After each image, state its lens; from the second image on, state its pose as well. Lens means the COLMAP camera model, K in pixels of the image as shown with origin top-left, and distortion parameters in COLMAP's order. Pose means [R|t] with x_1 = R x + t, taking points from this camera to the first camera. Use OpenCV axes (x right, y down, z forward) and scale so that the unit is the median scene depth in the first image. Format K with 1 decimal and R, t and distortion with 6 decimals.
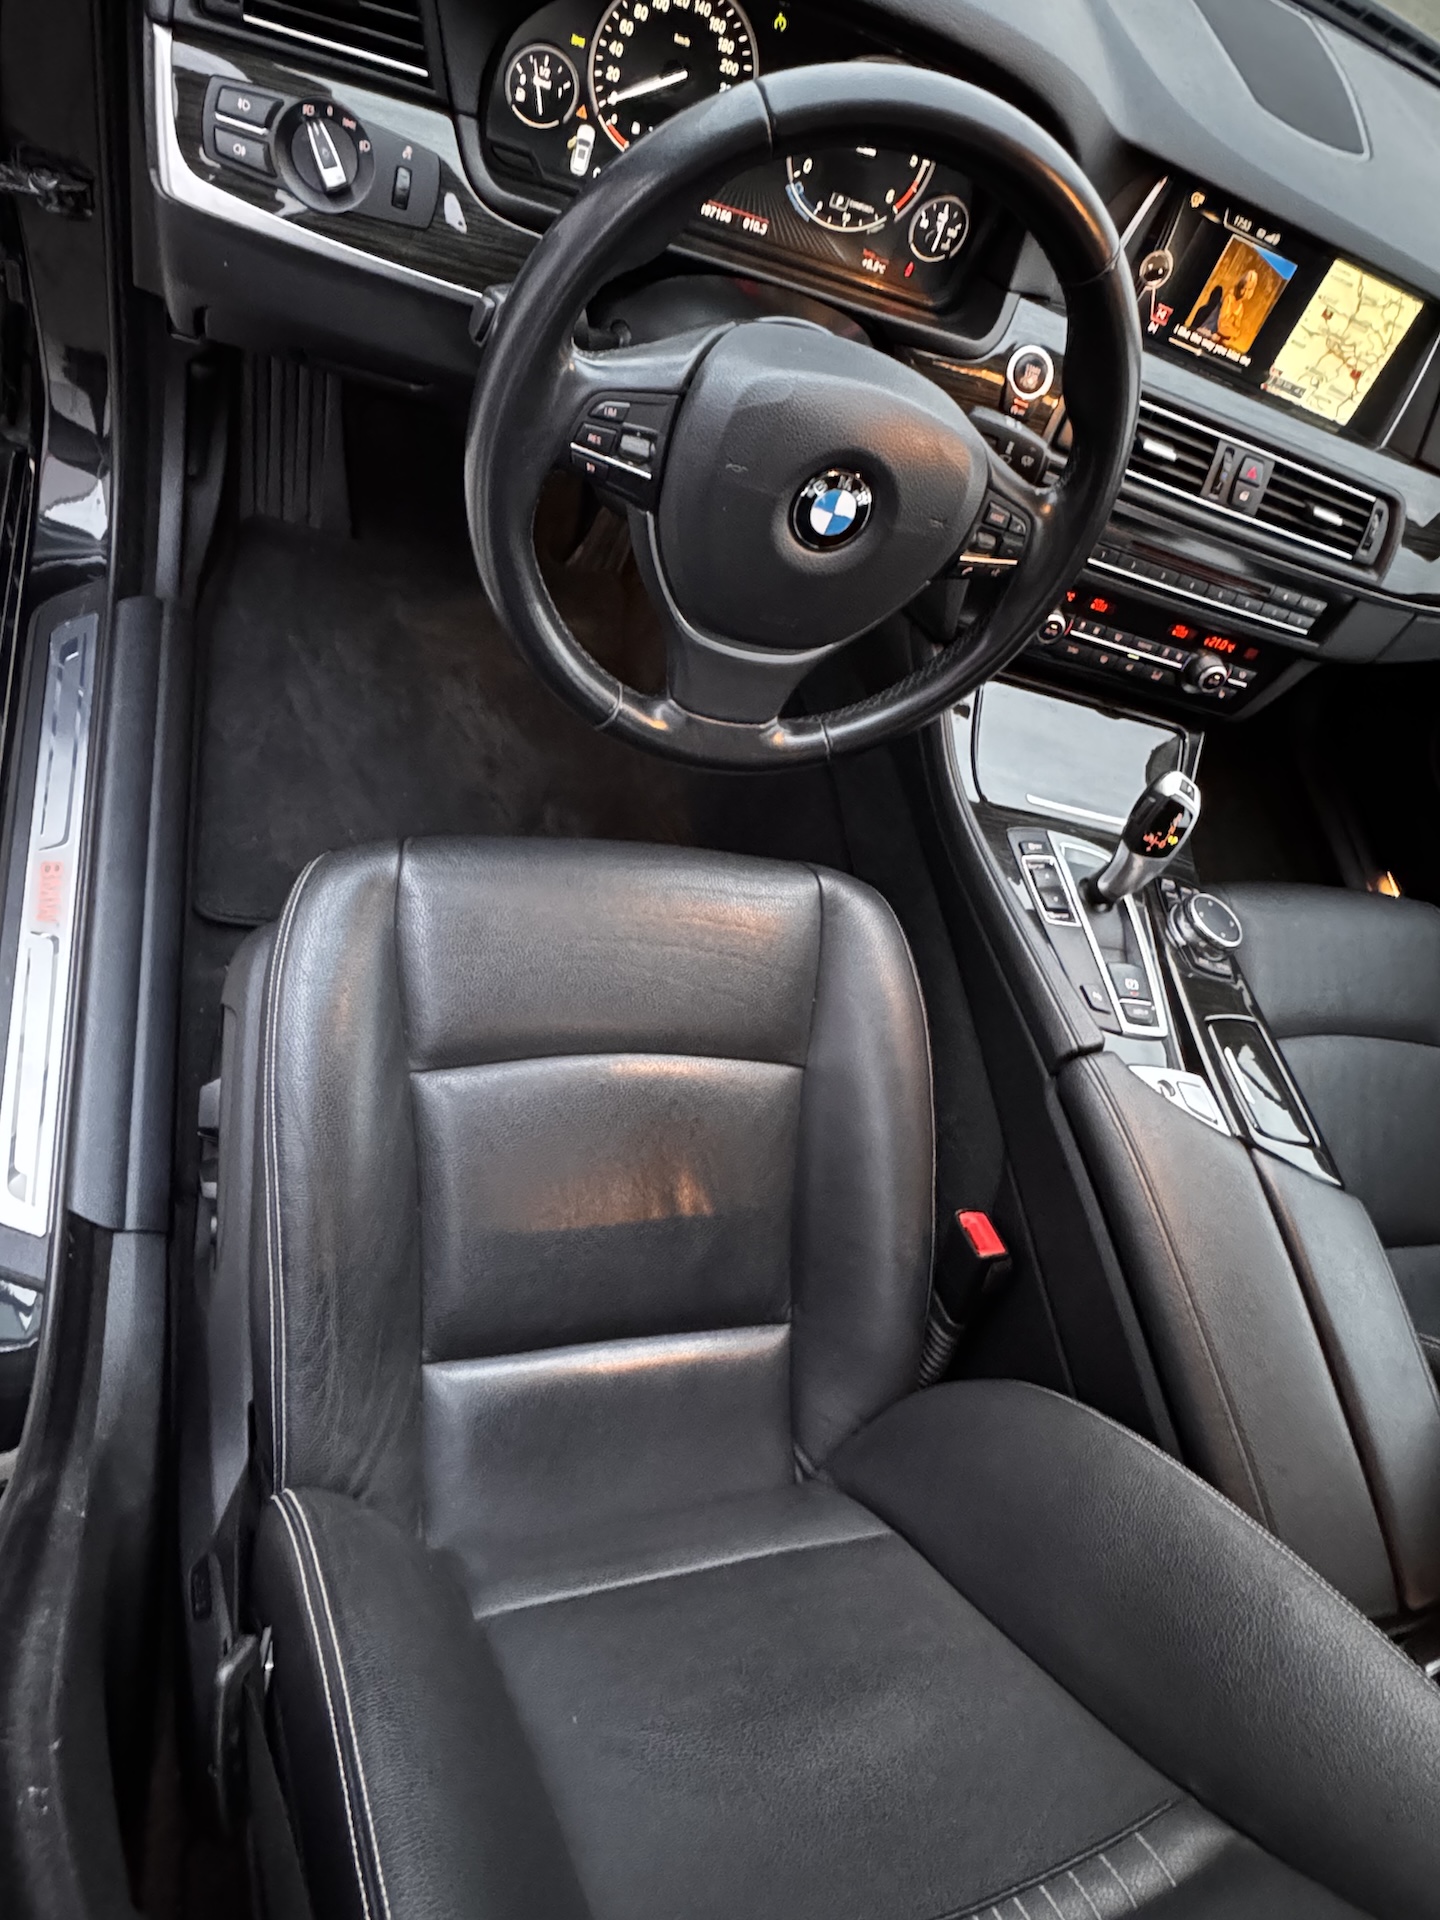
lens RADIAL K [[1178.7, 0, 724.1], [0, 1178.7, 937.4], [0, 0, 1]] dist [-0.004040, 0.000068]
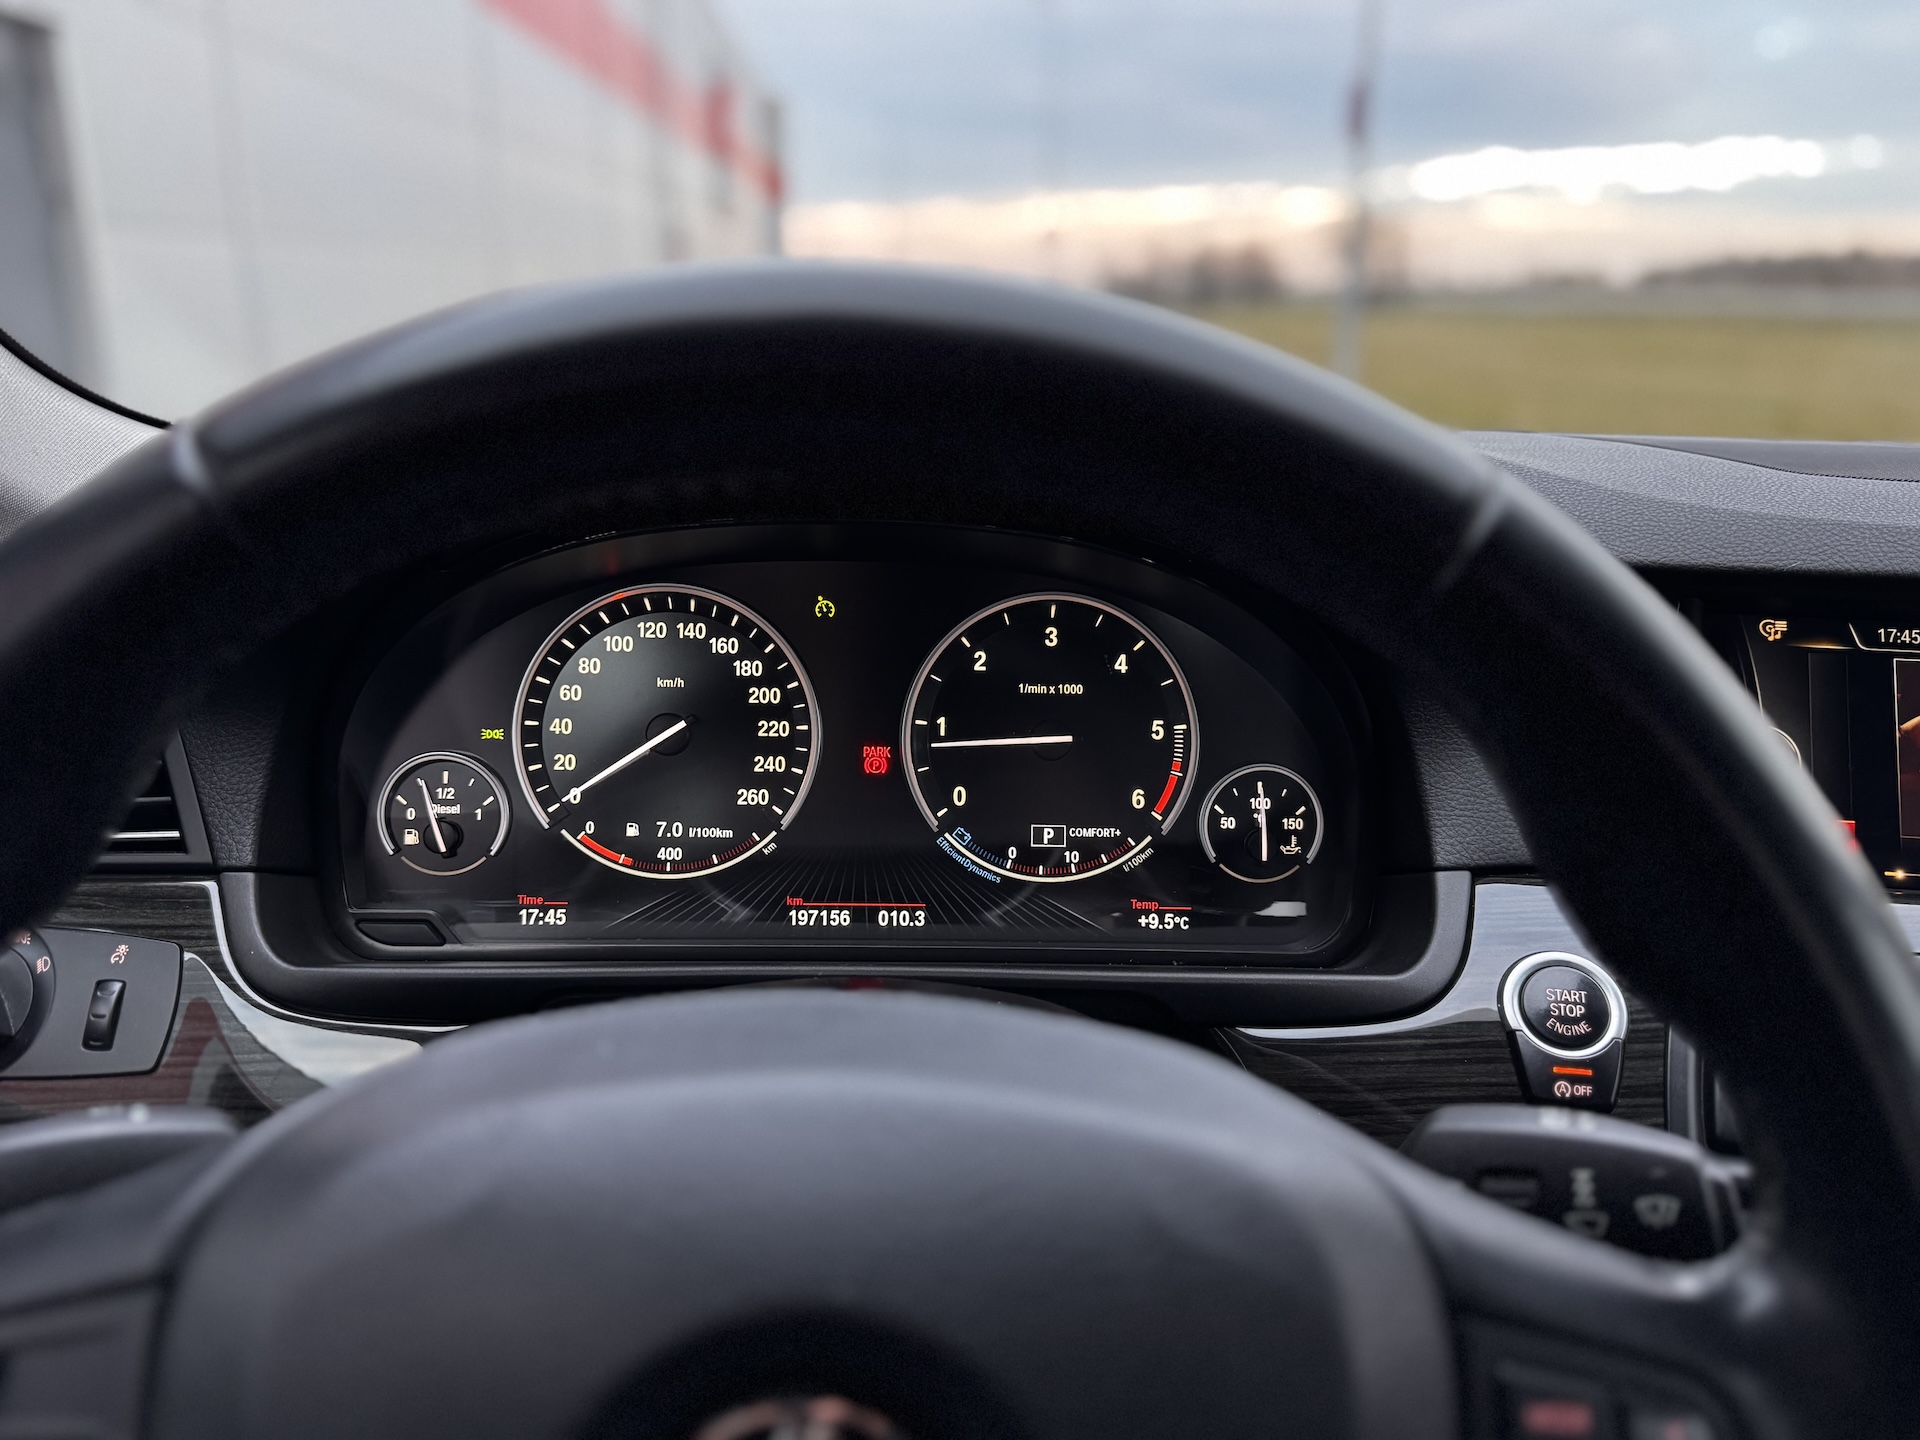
lens RADIAL K [[1464.4, 0, 960.0], [0, 1464.4, 720.0], [0, 0, 1]] dist [0.157148, -0.298047]
pose [[0.924029, -0.330192, -0.192724, 0.190585], [0.075012, 0.650868, -0.755476, -0.151719], [0.374890, 0.683626, 0.626190, 0.496711]]
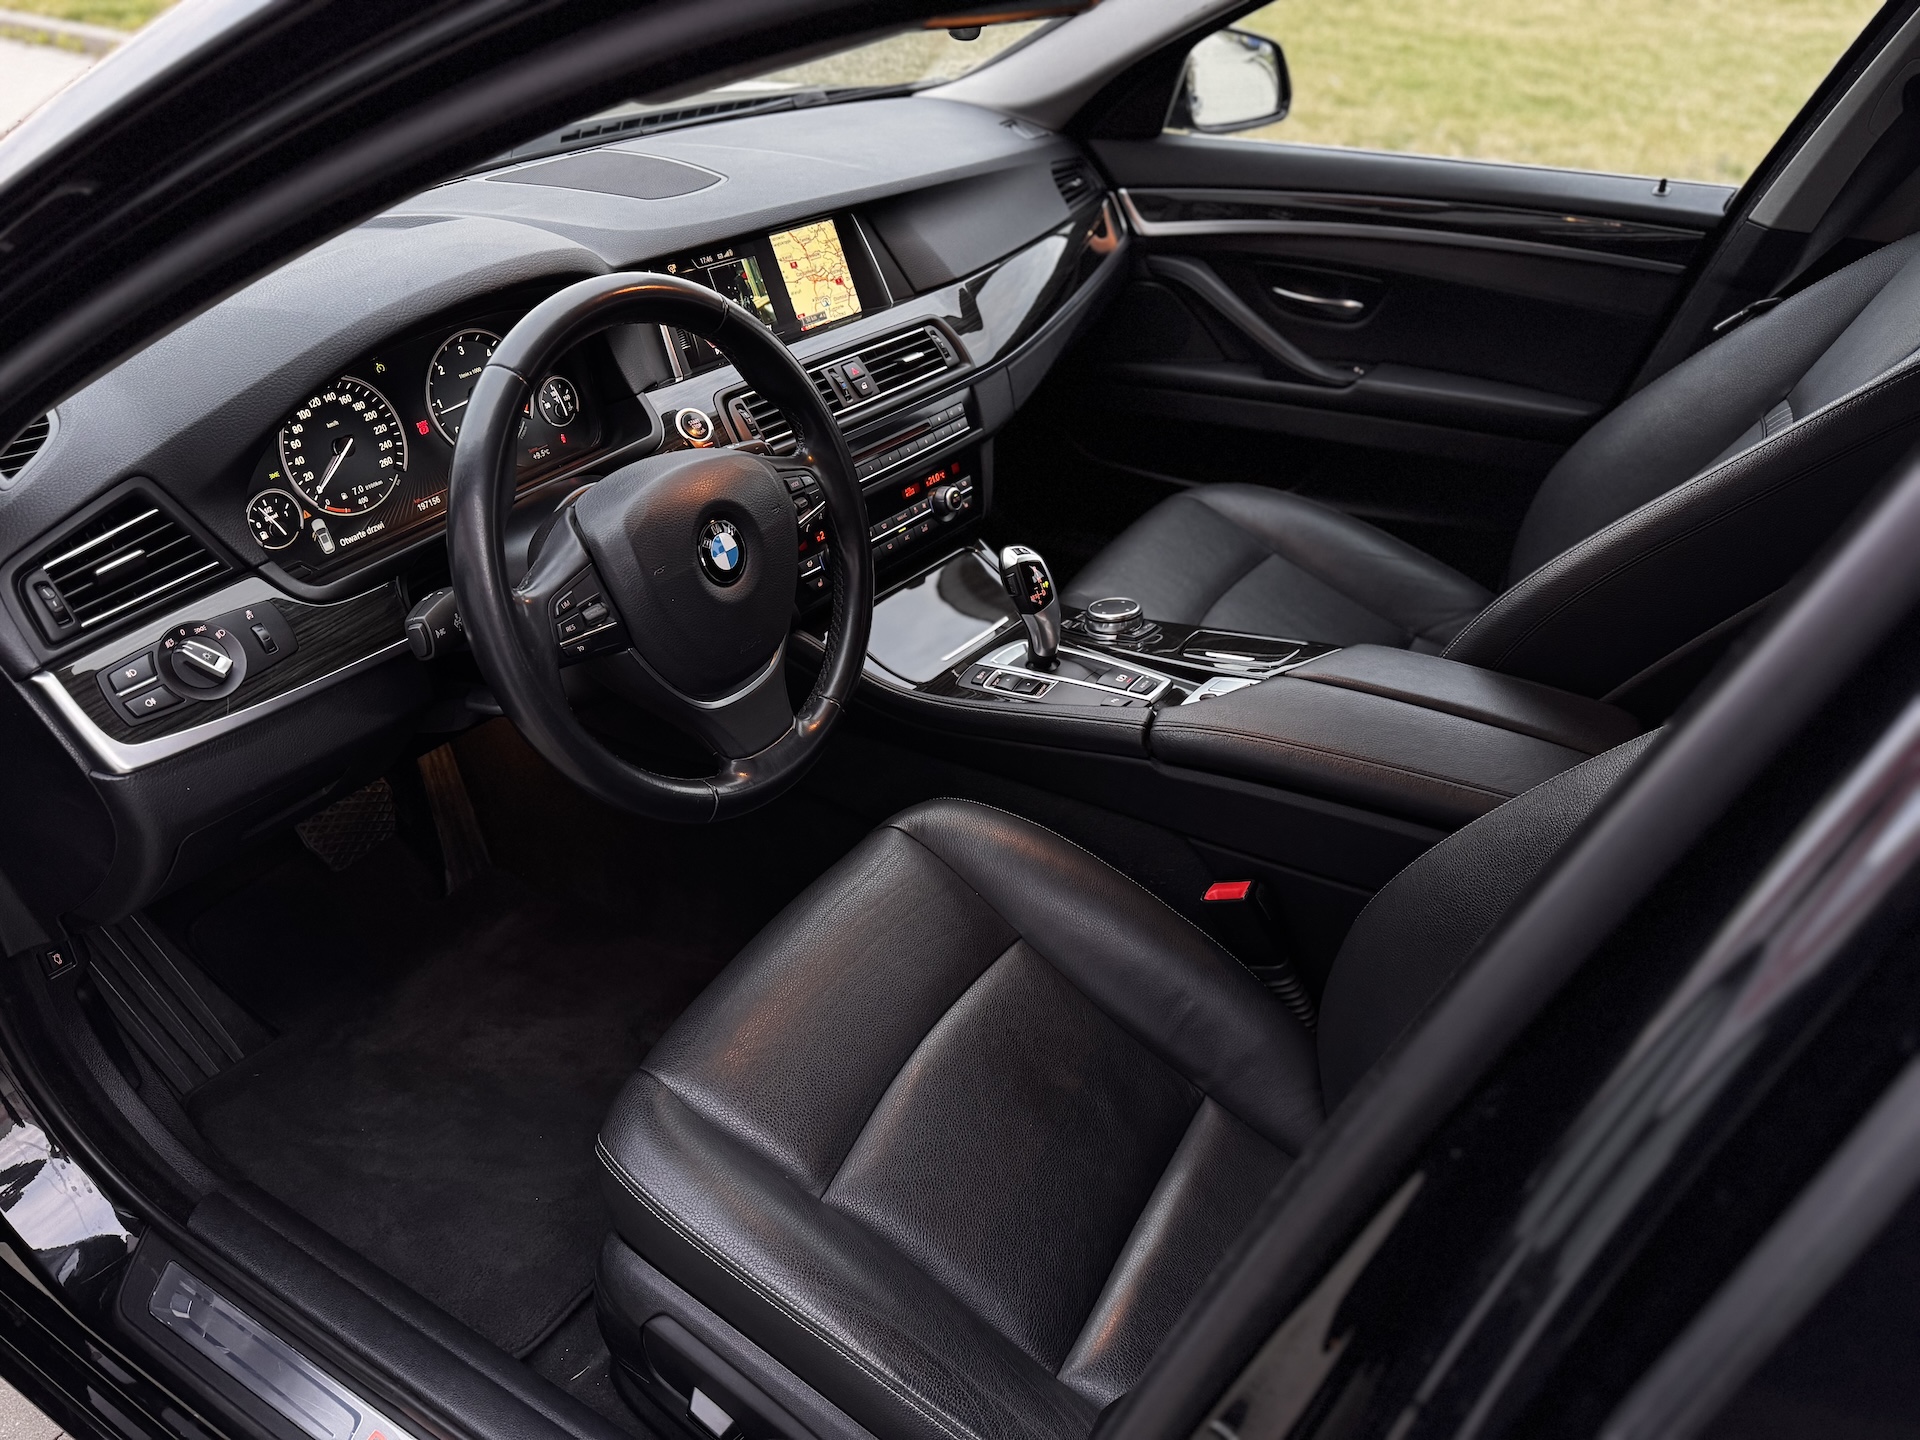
lens RADIAL K [[1356.1, 0, 958.6], [0, 1356.1, 735.1], [0, 0, 1]] dist [0.114334, -0.184984]
pose [[0.585933, -0.717959, 0.375789, -0.354338], [0.795722, 0.597488, -0.099171, 0.088415], [-0.153329, 0.357131, 0.921384, -0.271348]]
